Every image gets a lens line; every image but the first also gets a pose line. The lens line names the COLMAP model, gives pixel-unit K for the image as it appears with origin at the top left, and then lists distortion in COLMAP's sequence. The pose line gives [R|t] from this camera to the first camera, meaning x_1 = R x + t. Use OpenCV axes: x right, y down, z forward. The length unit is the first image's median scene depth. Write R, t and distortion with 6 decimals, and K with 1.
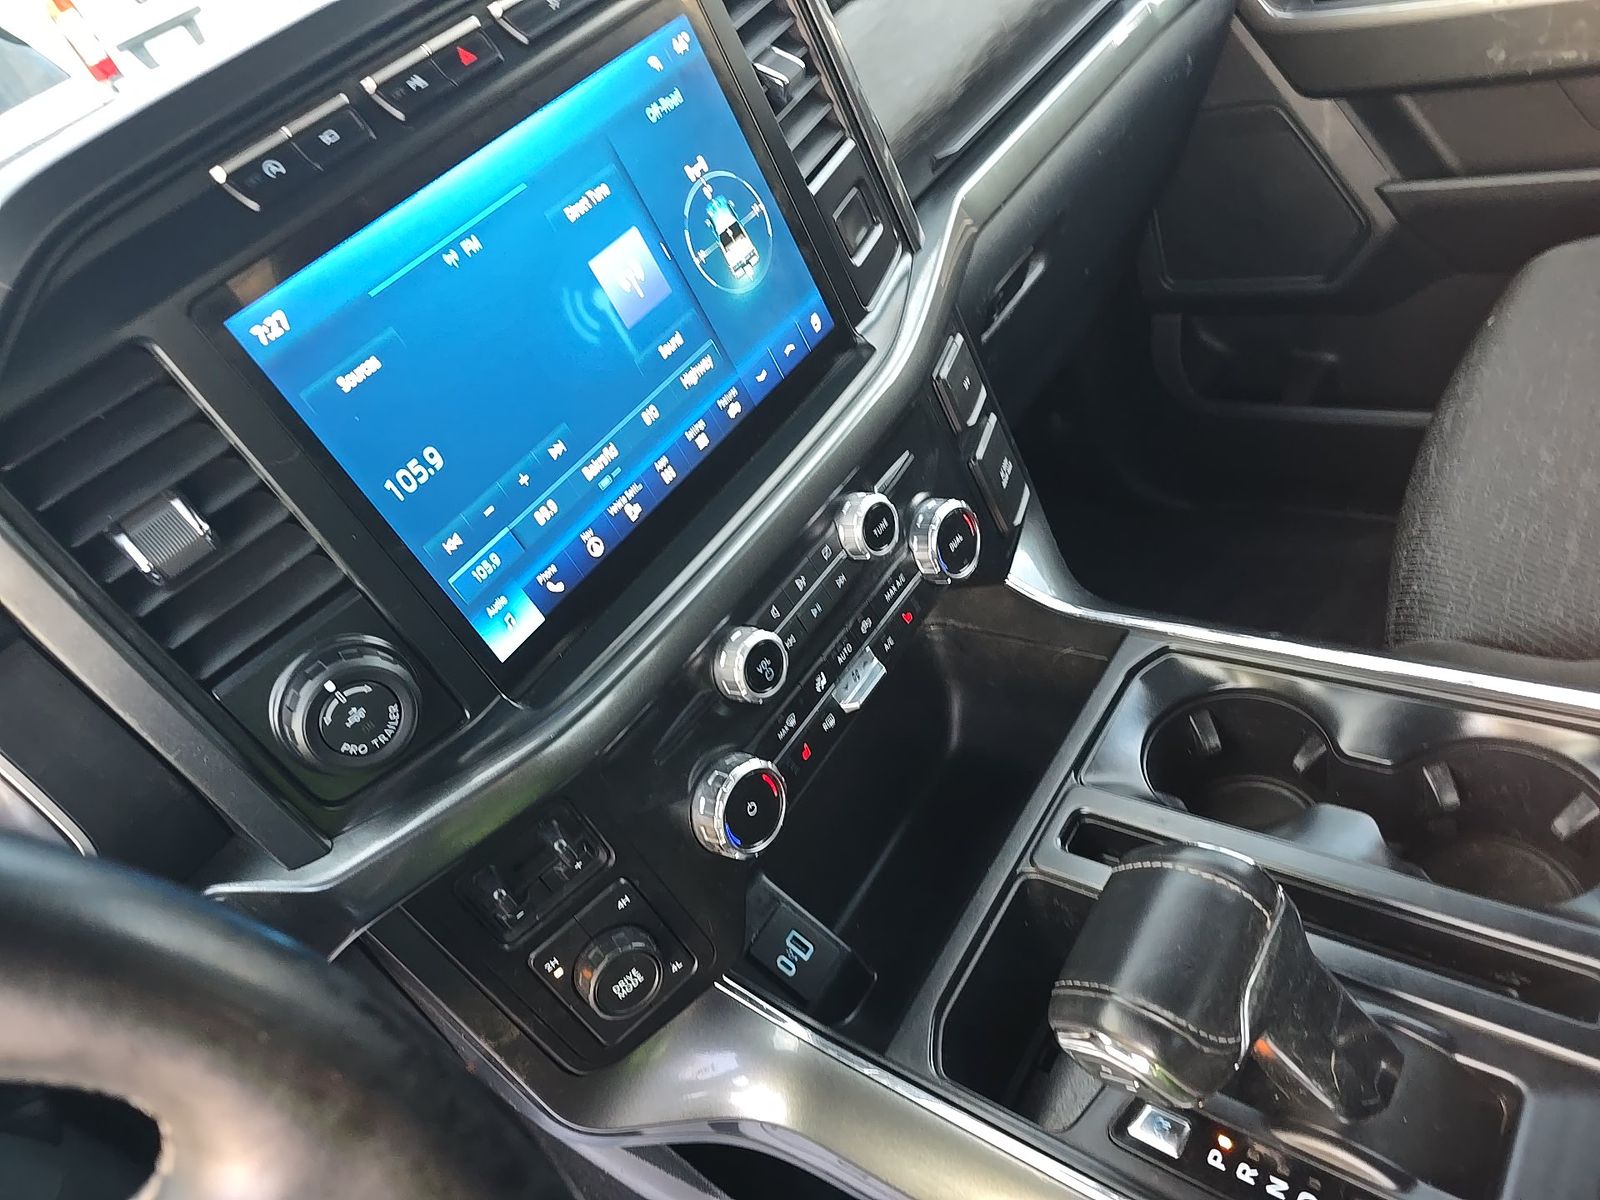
lens RADIAL K [[1079.2, 0, 800.0], [0, 1079.2, 600.0], [0, 0, 1]] dist [0.076535, -0.073077]
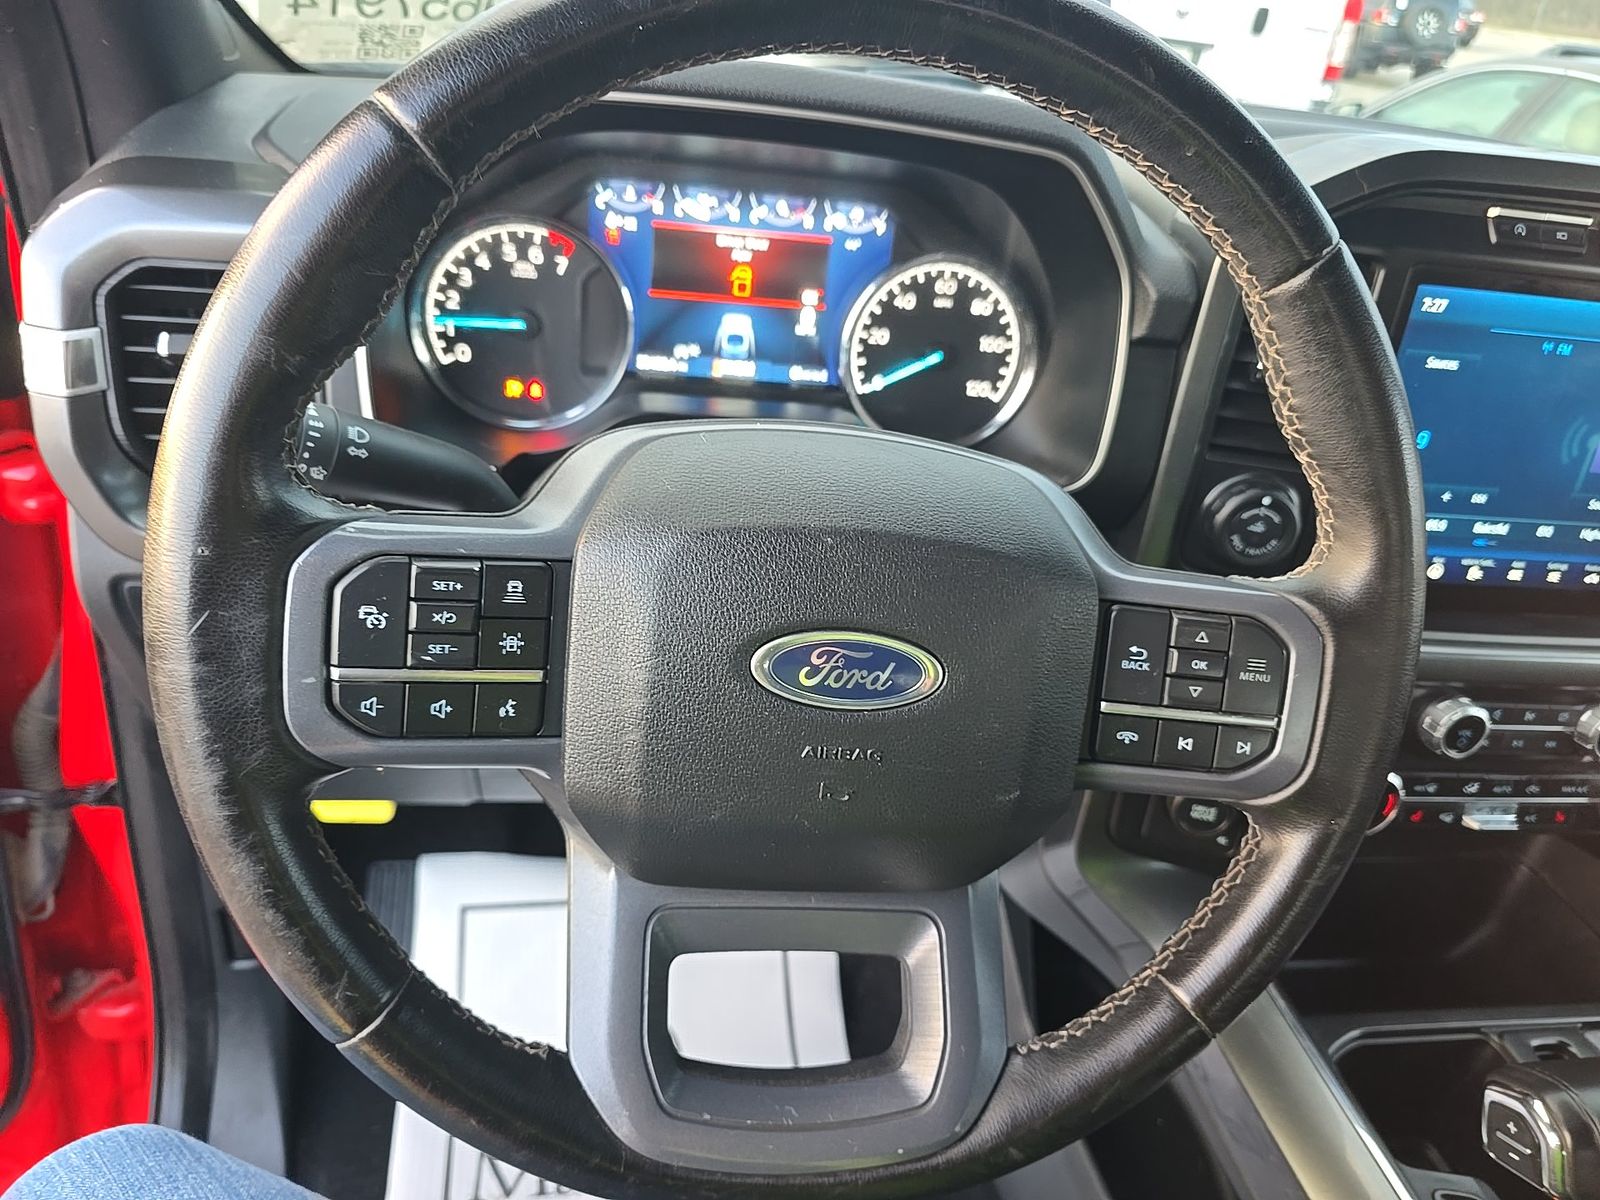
lens RADIAL K [[1088.0, 0, 806.1], [0, 1088.0, 599.5], [0, 0, 1]] dist [0.065486, -0.054557]
pose [[0.615966, 0.697664, -0.365856, -0.141163], [-0.726415, 0.682715, 0.078878, 0.400677], [0.304806, 0.217177, 0.927323, -0.425975]]
